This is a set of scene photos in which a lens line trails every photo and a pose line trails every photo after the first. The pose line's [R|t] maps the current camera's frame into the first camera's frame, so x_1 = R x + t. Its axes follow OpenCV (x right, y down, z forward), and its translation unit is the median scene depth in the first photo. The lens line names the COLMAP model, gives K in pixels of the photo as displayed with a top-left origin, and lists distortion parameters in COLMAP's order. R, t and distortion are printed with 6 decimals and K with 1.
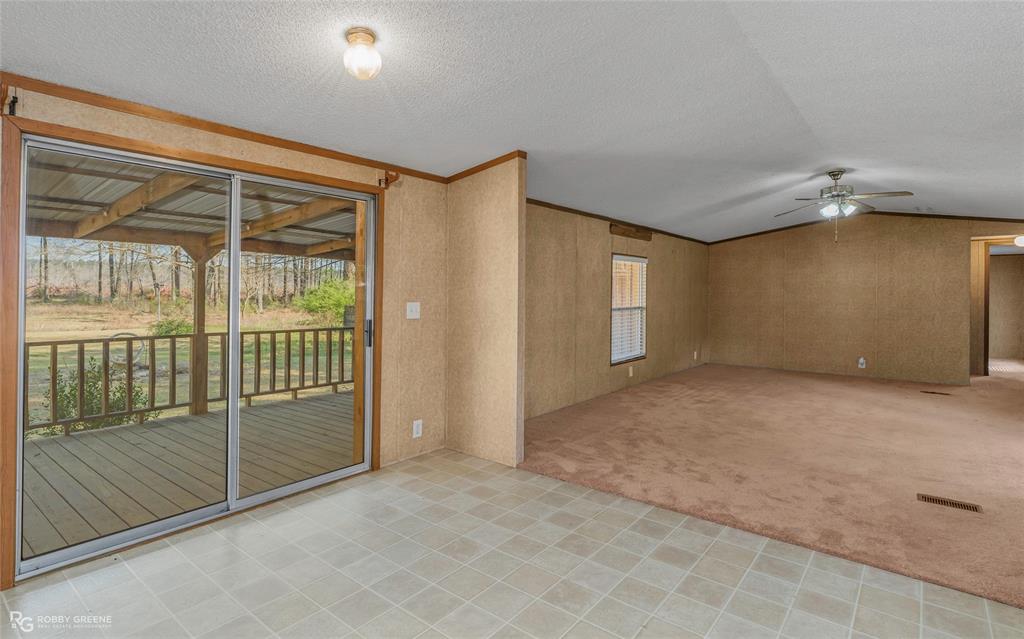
lens RADIAL K [[518.5, 0, 509.1], [0, 518.5, 291.6], [0, 0, 1]] dist [-0.005045, 0.002719]
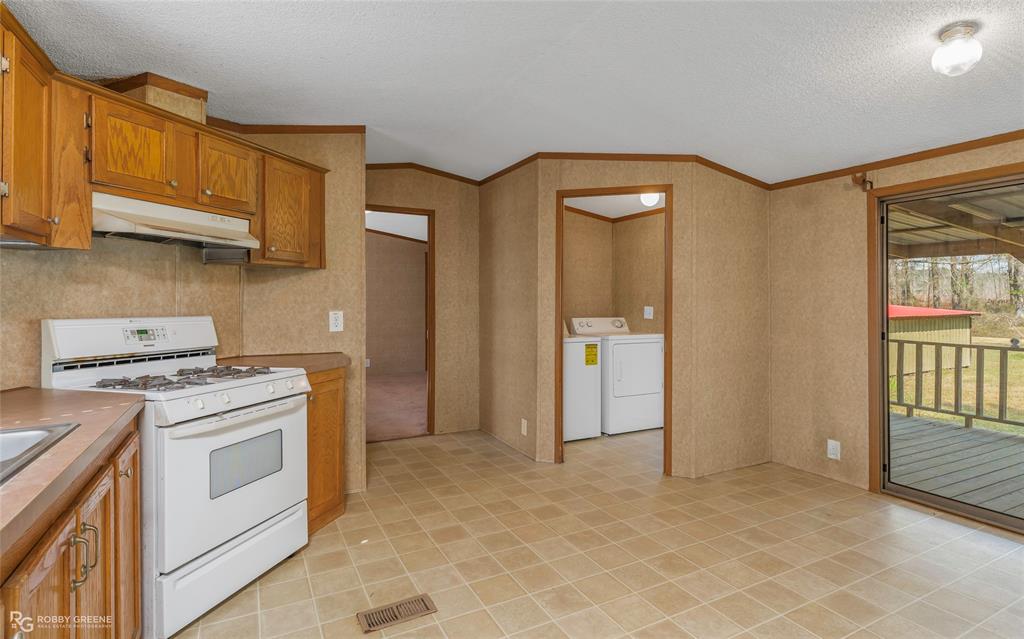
lens RADIAL K [[518.5, 0, 512.9], [0, 518.5, 296.9], [0, 0, 1]] dist [-0.005045, 0.002719]
pose [[-0.405963, -0.014032, -0.913782, 0.274588], [0.000961, 0.999875, -0.015781, 0.002993], [0.913889, -0.007285, -0.405899, 0.193073]]
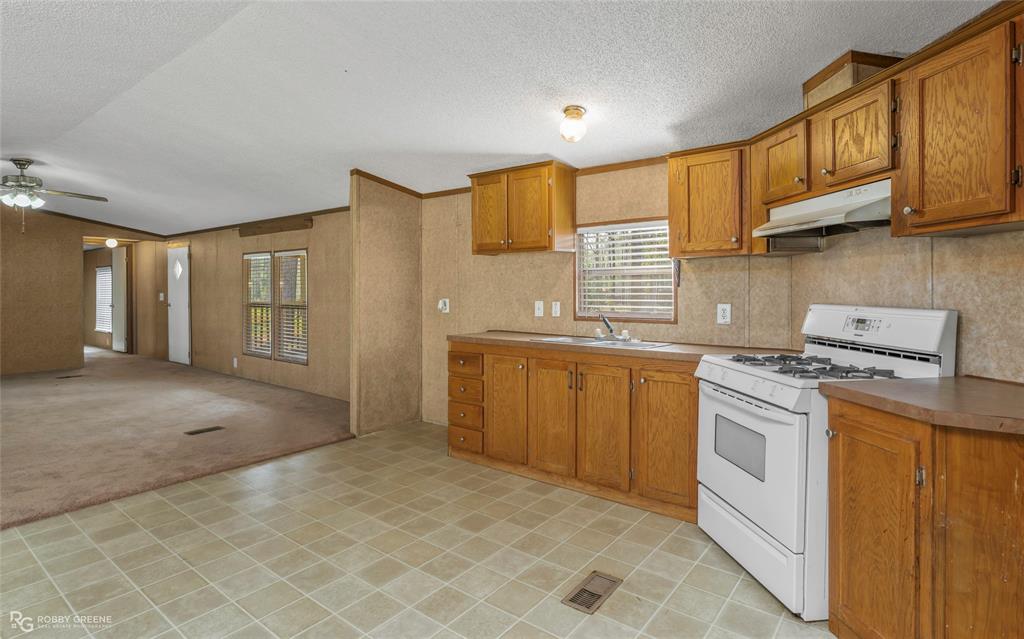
lens RADIAL K [[518.5, 0, 517.5], [0, 518.5, 296.4], [0, 0, 1]] dist [-0.005045, 0.002719]
pose [[-0.020408, -0.020135, 0.999589, -0.263330], [-0.005195, 0.999786, 0.020033, -0.001275], [-0.999778, -0.004784, -0.020508, 0.065471]]
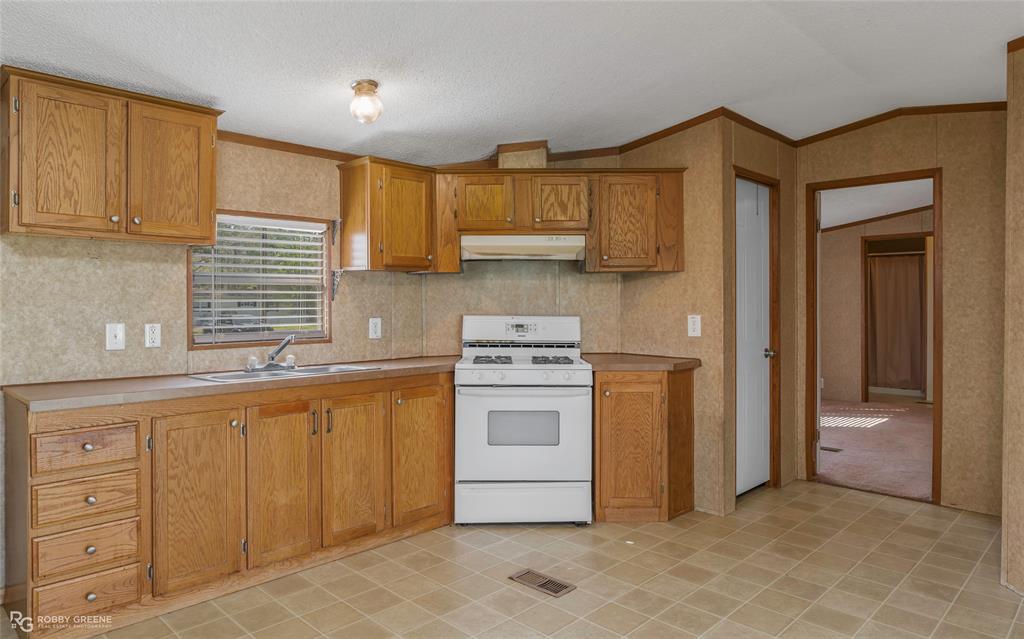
lens RADIAL K [[640.3, 0, 508.8], [0, 640.3, 307.7], [0, 0, 1]] dist [-0.005192, -0.000614]
pose [[-0.993813, -0.008854, 0.110709, 0.010612], [-0.008410, 0.999955, 0.004480, 0.000934], [-0.110744, 0.003521, -0.993843, 0.416177]]
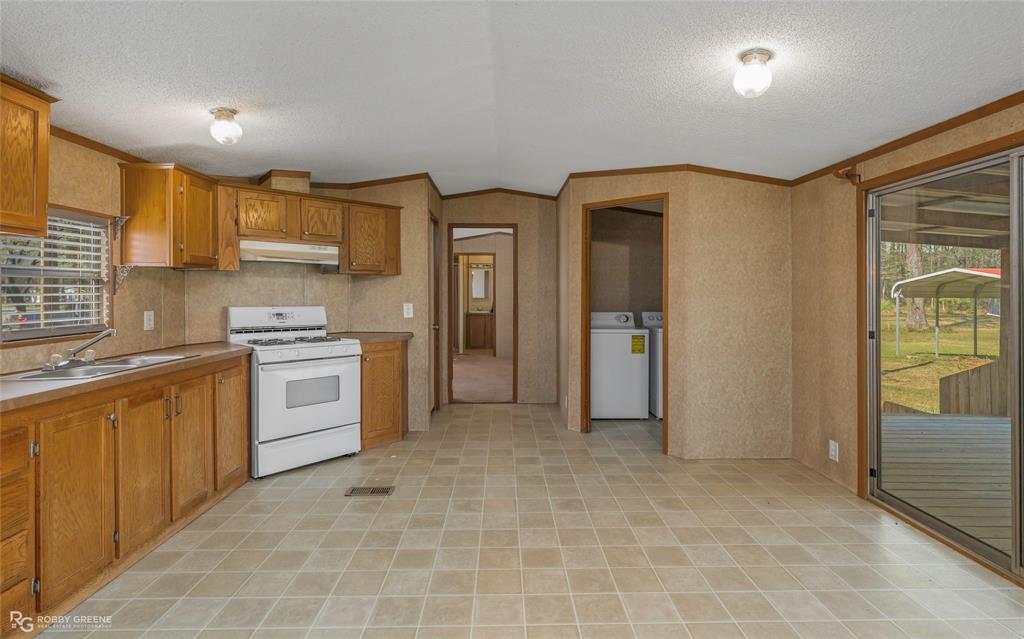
lens RADIAL K [[496.7, 0, 511.6], [0, 496.7, 294.0], [0, 0, 1]] dist [-0.002374, -0.000209]
pose [[-0.770642, -0.007594, -0.637223, 0.222158], [-0.003922, 0.999967, -0.007173, -0.000258], [0.637257, -0.003029, -0.770646, 0.442730]]
